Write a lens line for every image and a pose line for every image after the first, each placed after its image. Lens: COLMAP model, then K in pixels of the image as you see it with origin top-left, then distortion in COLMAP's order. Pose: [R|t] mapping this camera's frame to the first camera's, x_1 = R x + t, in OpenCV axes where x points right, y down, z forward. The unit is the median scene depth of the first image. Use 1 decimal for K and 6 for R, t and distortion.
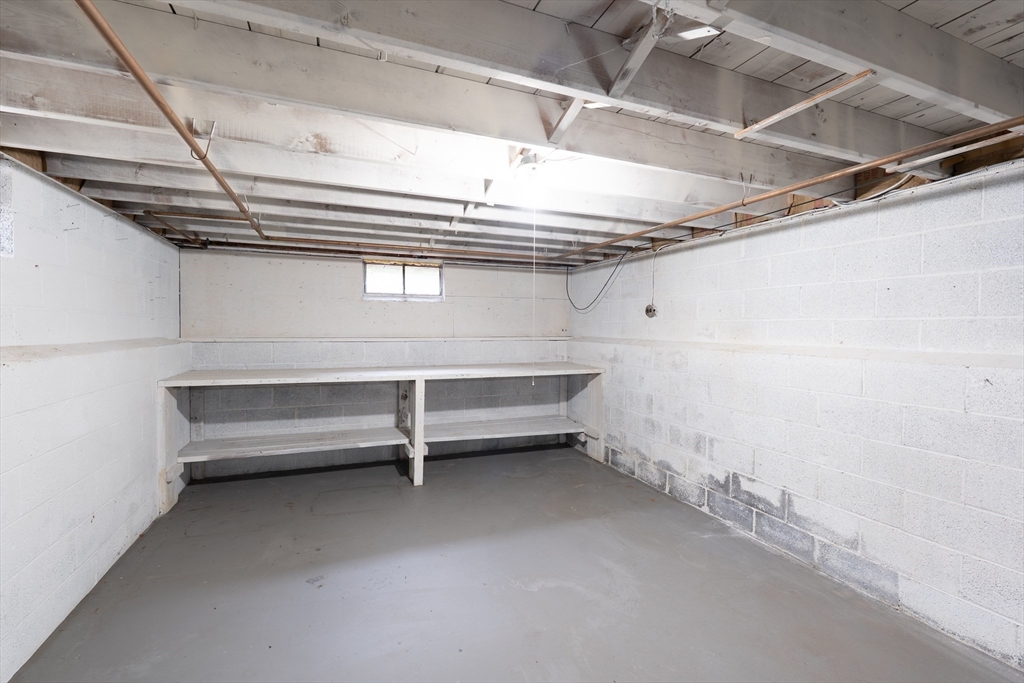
lens RADIAL K [[470.4, 0, 514.3], [0, 470.4, 341.2], [0, 0, 1]] dist [-0.001374, 0.000084]
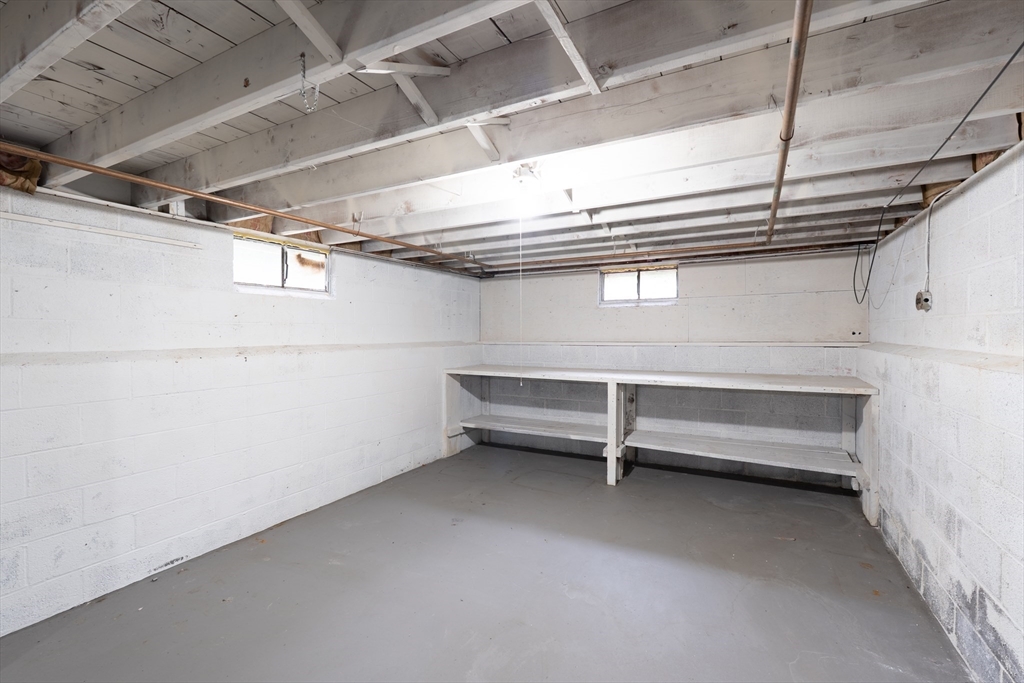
lens RADIAL K [[470.4, 0, 502.1], [0, 470.4, 339.3], [0, 0, 1]] dist [-0.001374, 0.000084]
pose [[0.607599, -0.000527, -0.794244, 0.469075], [-0.013086, 0.999857, -0.010674, 0.001028], [0.794136, 0.016879, 0.607506, 0.177579]]
